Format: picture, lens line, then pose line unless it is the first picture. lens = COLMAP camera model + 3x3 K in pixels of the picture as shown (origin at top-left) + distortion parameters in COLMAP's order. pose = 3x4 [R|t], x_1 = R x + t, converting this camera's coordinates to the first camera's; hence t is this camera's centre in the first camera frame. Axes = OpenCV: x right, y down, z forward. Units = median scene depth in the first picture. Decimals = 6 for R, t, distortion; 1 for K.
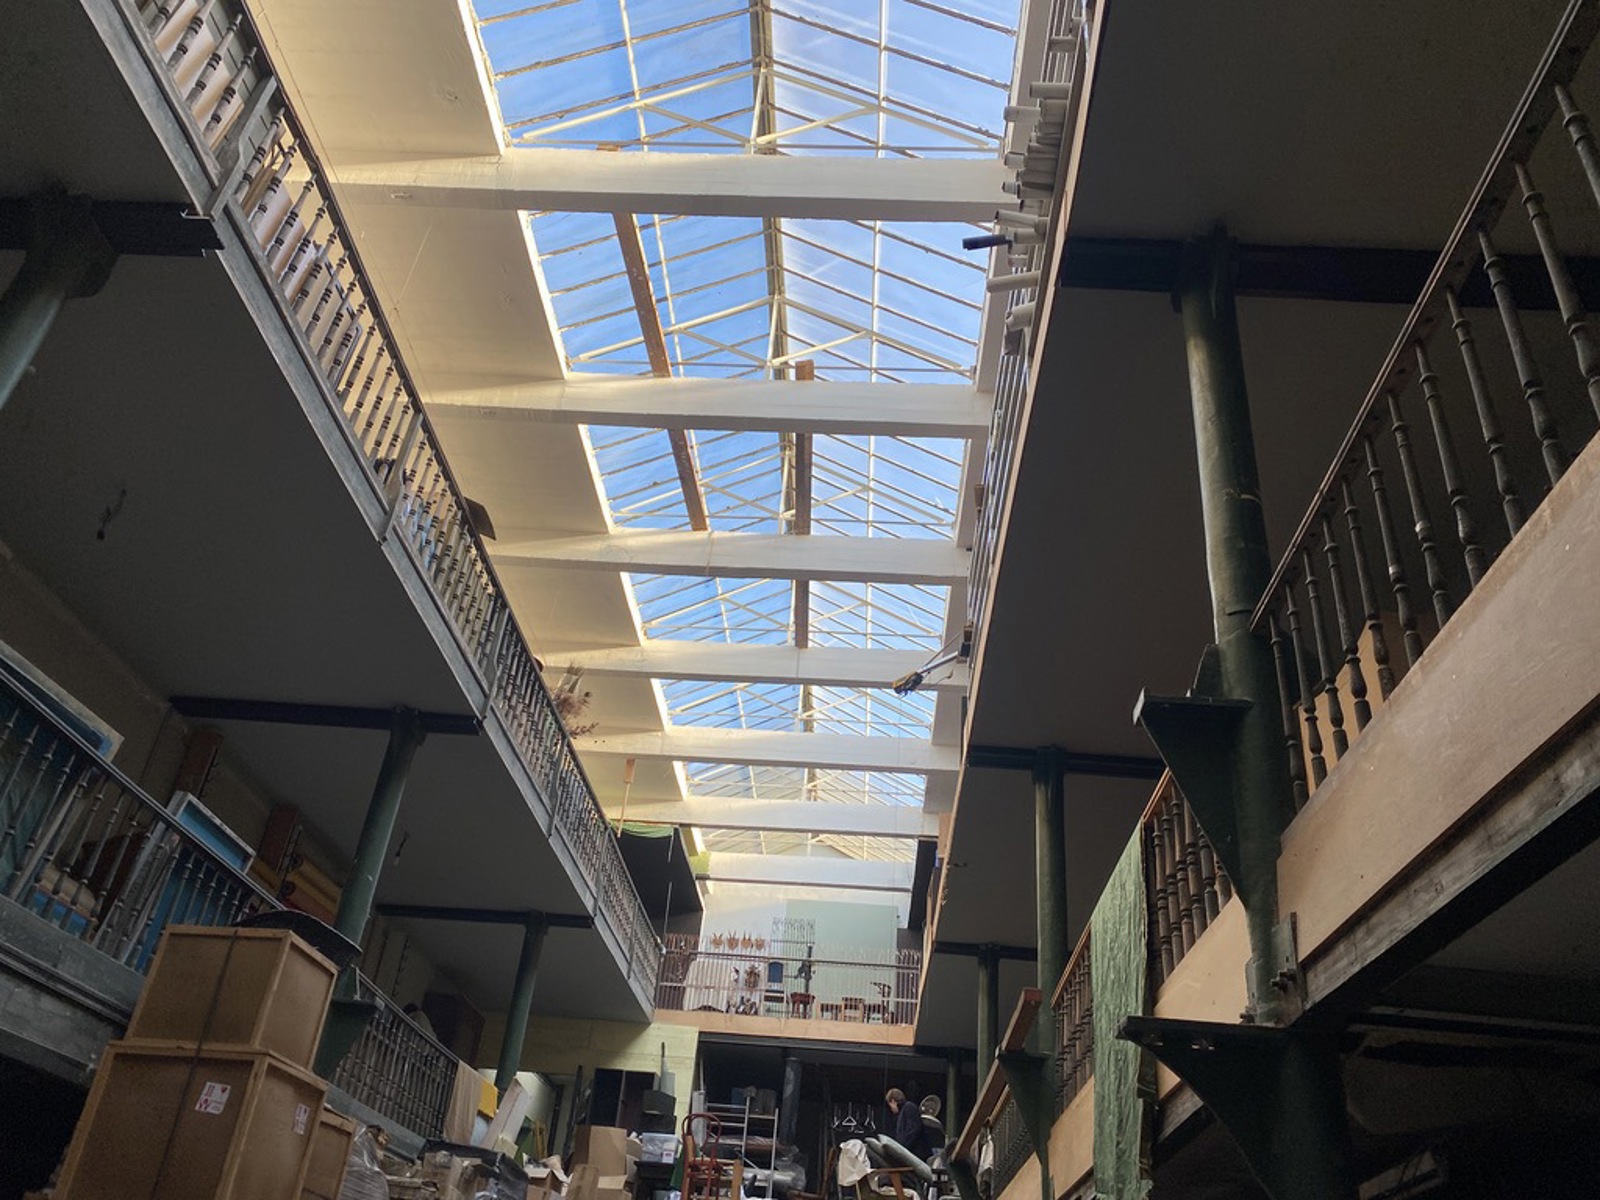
lens RADIAL K [[1201.2, 0, 807.2], [0, 1201.2, 603.9], [0, 0, 1]] dist [0.050552, -0.005055]
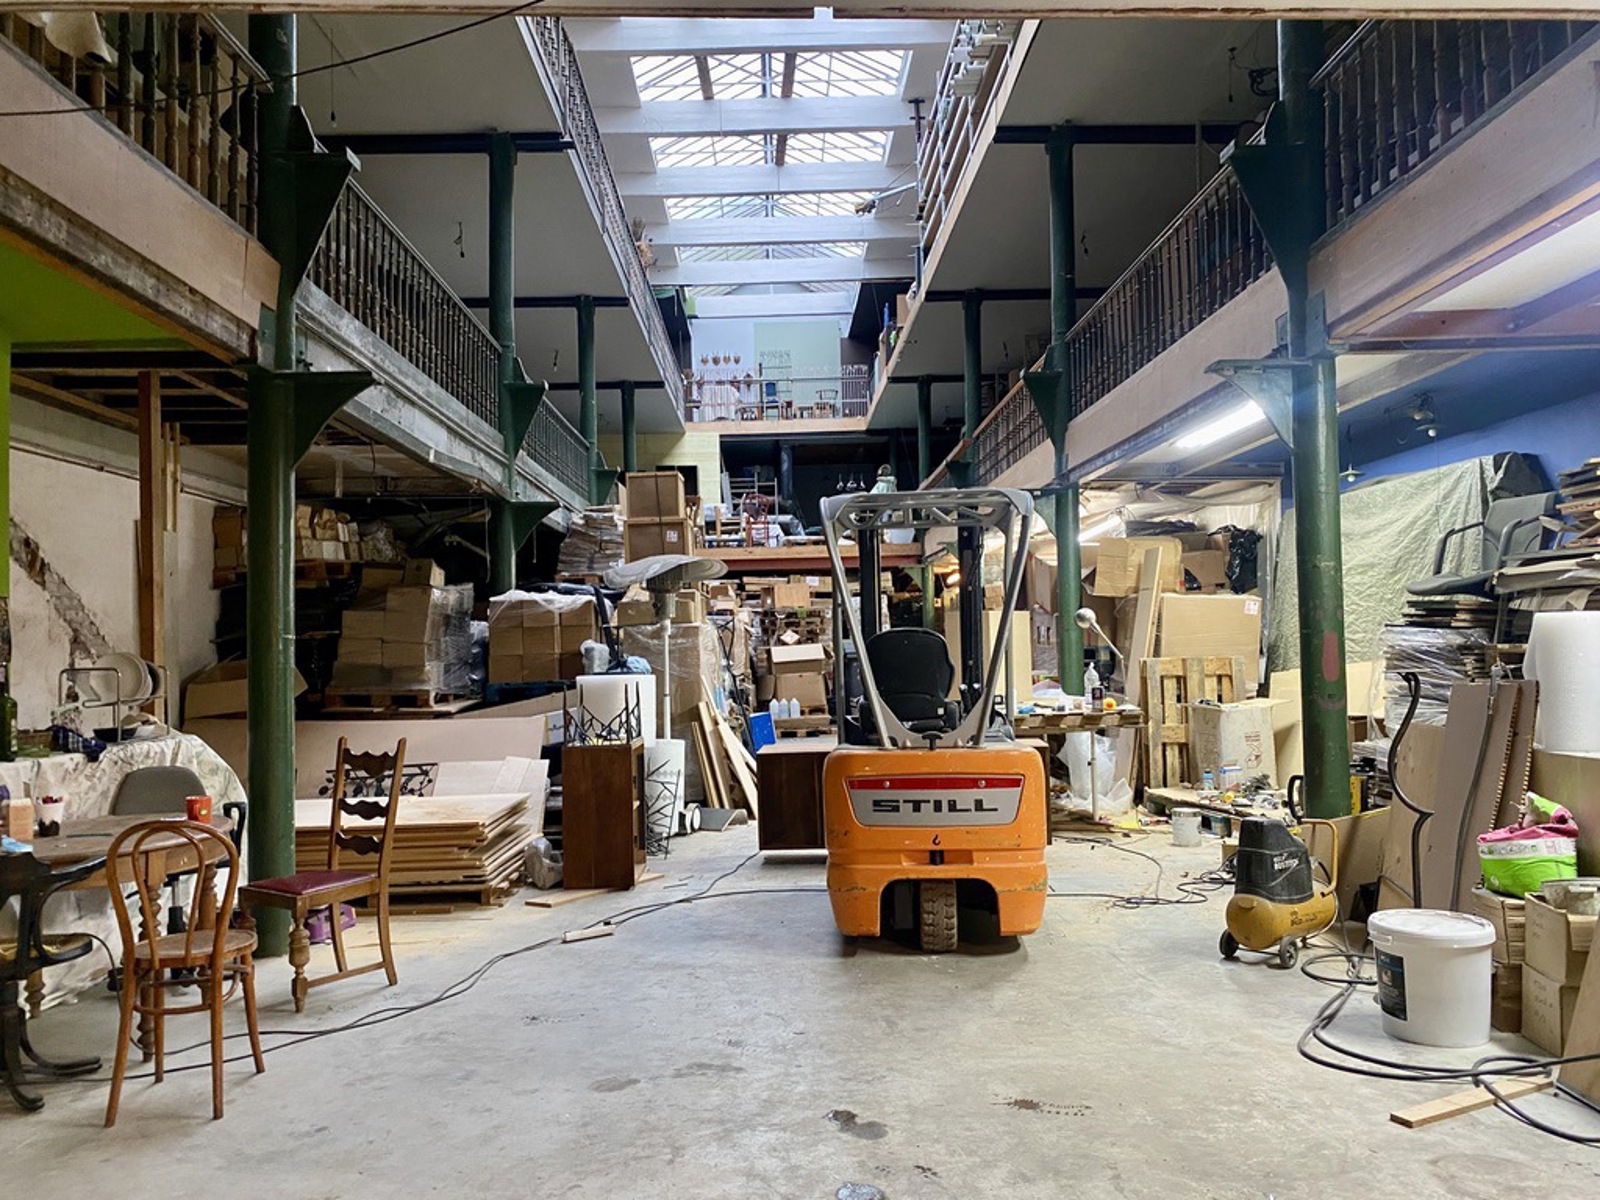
lens RADIAL K [[1201.2, 0, 807.2], [0, 1201.2, 603.9], [0, 0, 1]] dist [0.050552, -0.005055]
pose [[0.992497, -0.104304, 0.063805, -0.097812], [0.057226, 0.857397, 0.511464, -0.203827], [-0.108054, -0.503975, 0.856933, -0.346712]]
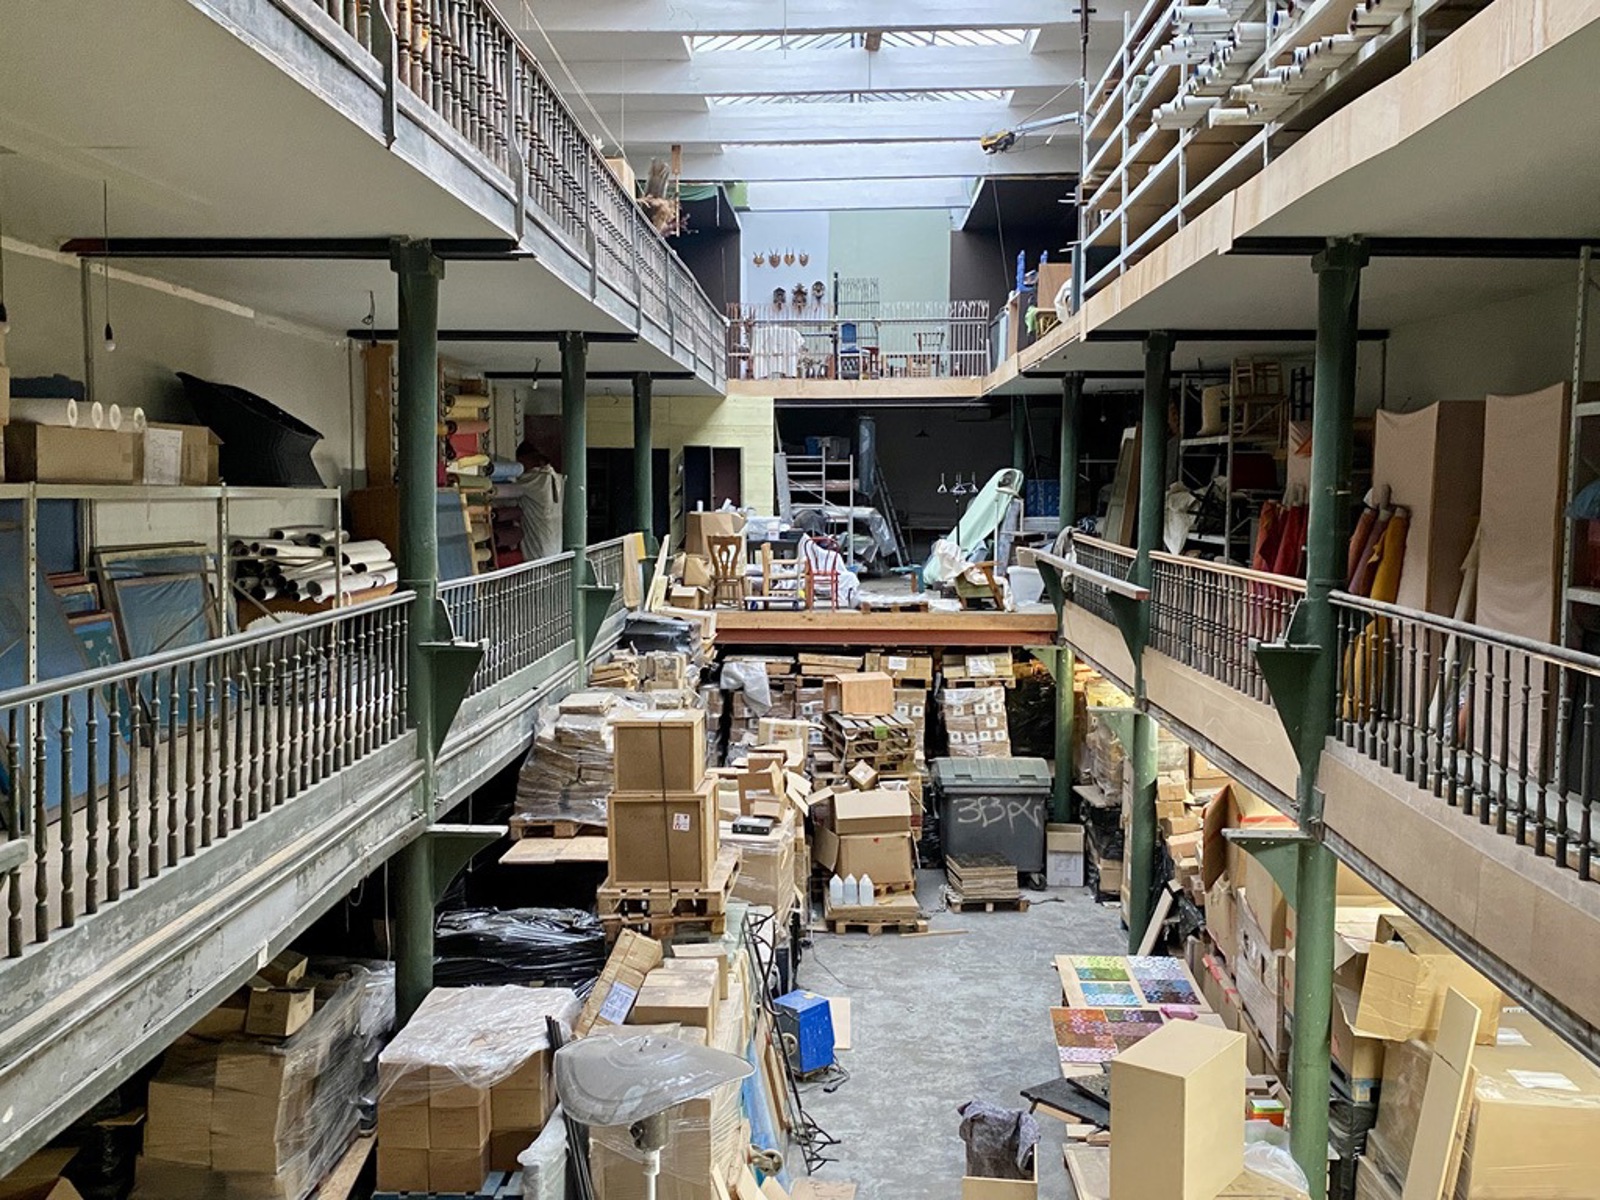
lens RADIAL K [[1523.3, 0, 800.9], [0, 1523.3, 595.3], [0, 0, 1]] dist [-0.036444, -0.007947]
pose [[0.997220, -0.074477, -0.002463, -0.075706], [0.061032, 0.797337, 0.600440, -0.287999], [-0.042755, -0.598921, 0.799666, -0.132570]]
